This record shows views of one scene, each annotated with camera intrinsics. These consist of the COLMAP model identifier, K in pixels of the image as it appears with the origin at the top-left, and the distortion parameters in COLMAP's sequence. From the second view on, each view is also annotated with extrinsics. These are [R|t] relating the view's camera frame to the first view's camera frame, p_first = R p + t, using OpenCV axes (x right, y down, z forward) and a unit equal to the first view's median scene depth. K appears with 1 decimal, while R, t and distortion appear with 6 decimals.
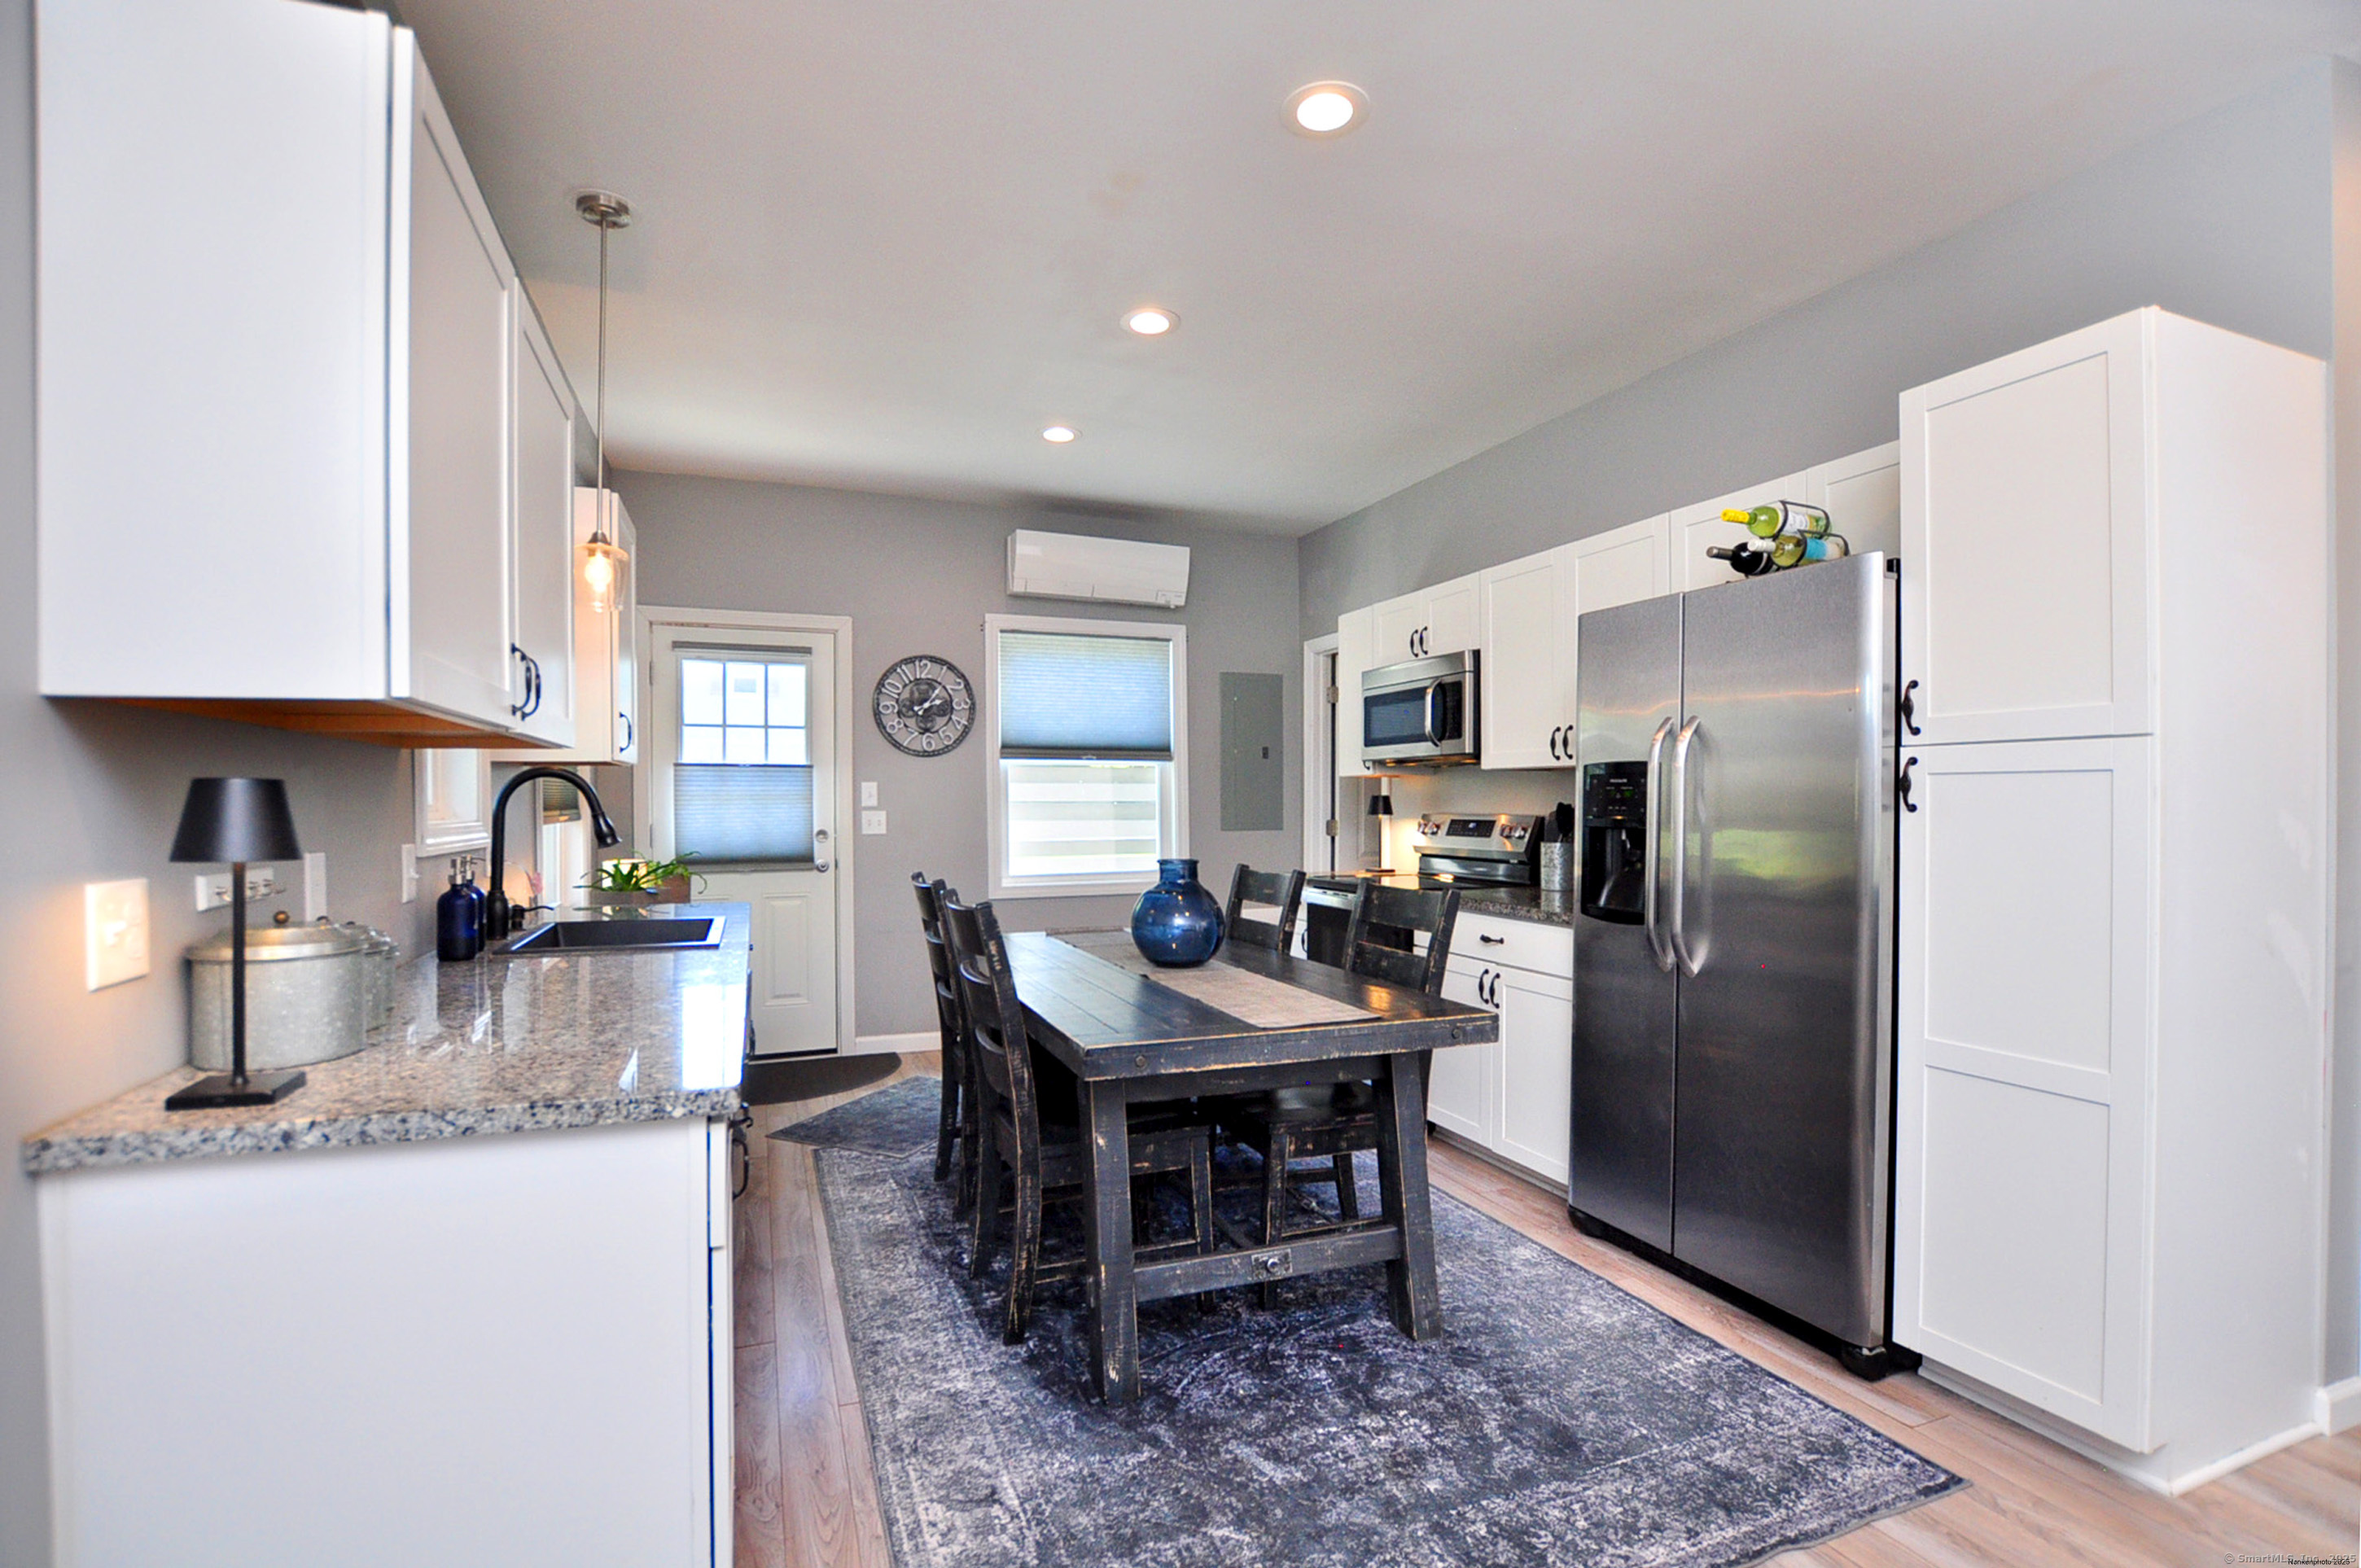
lens RADIAL K [[1034.0, 0, 1182.9], [0, 1034.0, 794.9], [0, 0, 1]] dist [-0.022327, -0.000173]
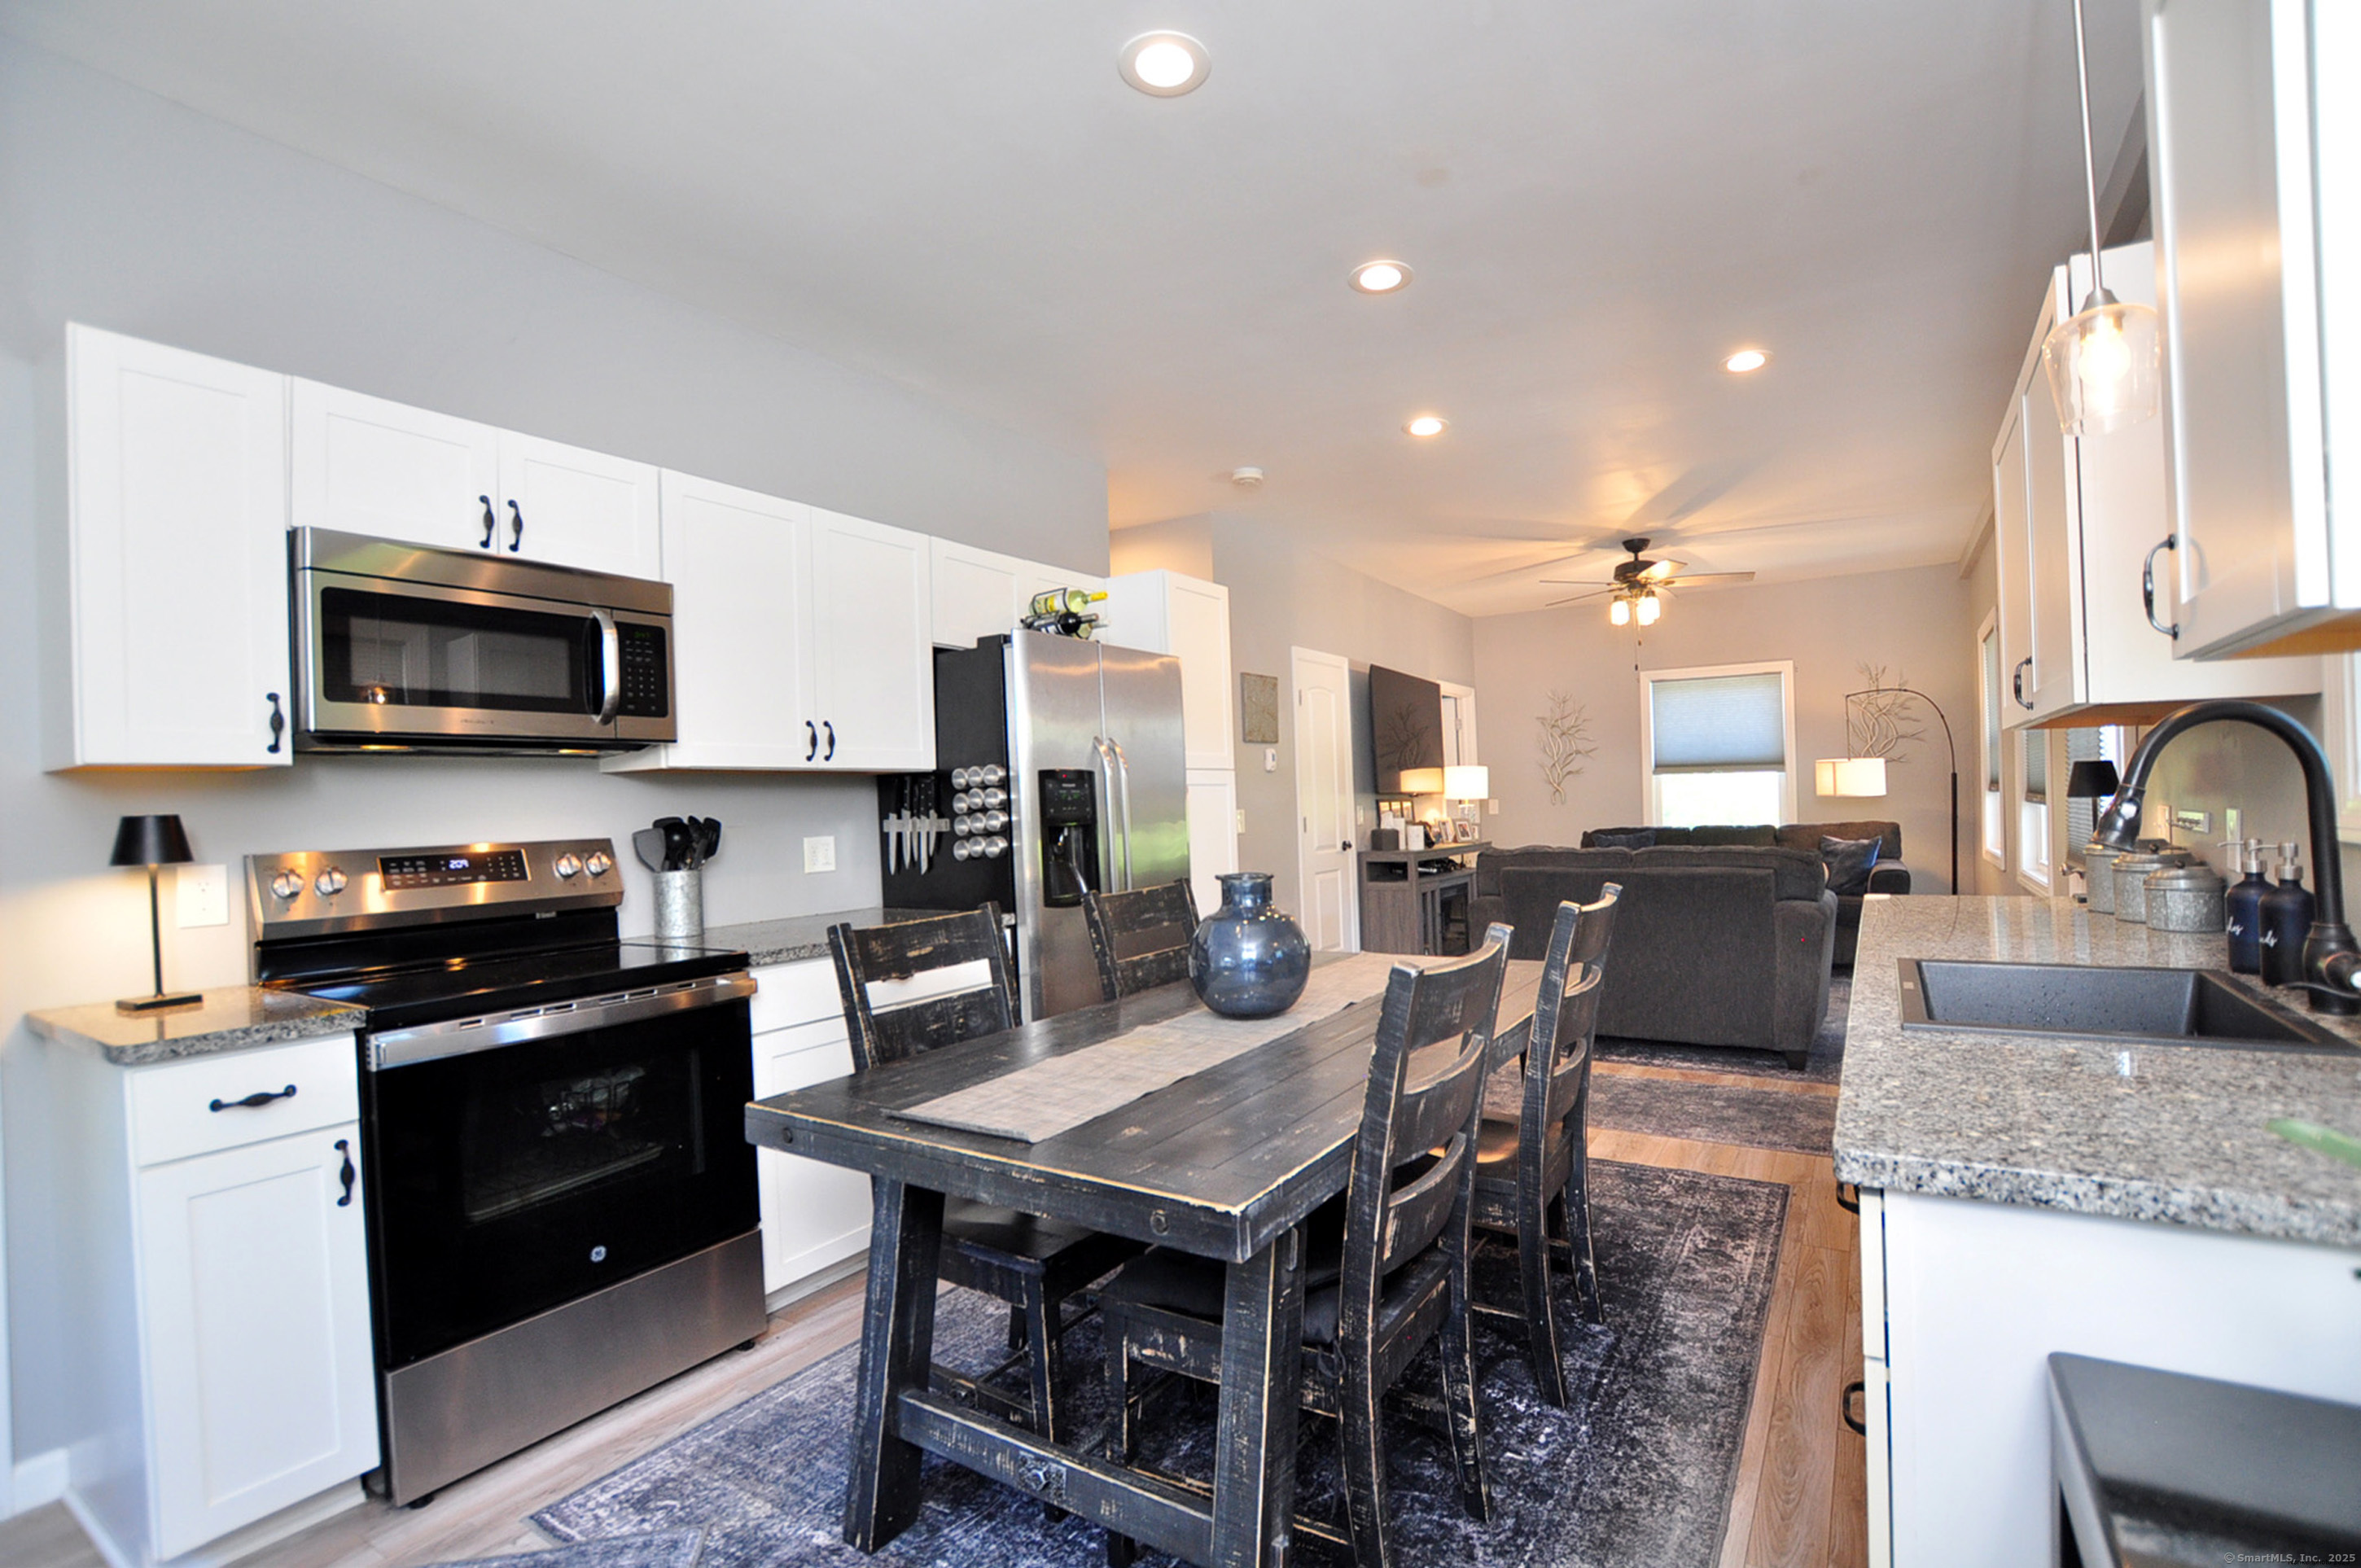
lens RADIAL K [[1034.0, 0, 1182.9], [0, 1034.0, 794.9], [0, 0, 1]] dist [-0.022327, -0.000173]
pose [[-0.544363, -0.006140, 0.838827, -0.857509], [0.002165, 0.999960, 0.008725, -0.020756], [-0.838847, 0.006565, -0.544328, 2.021291]]
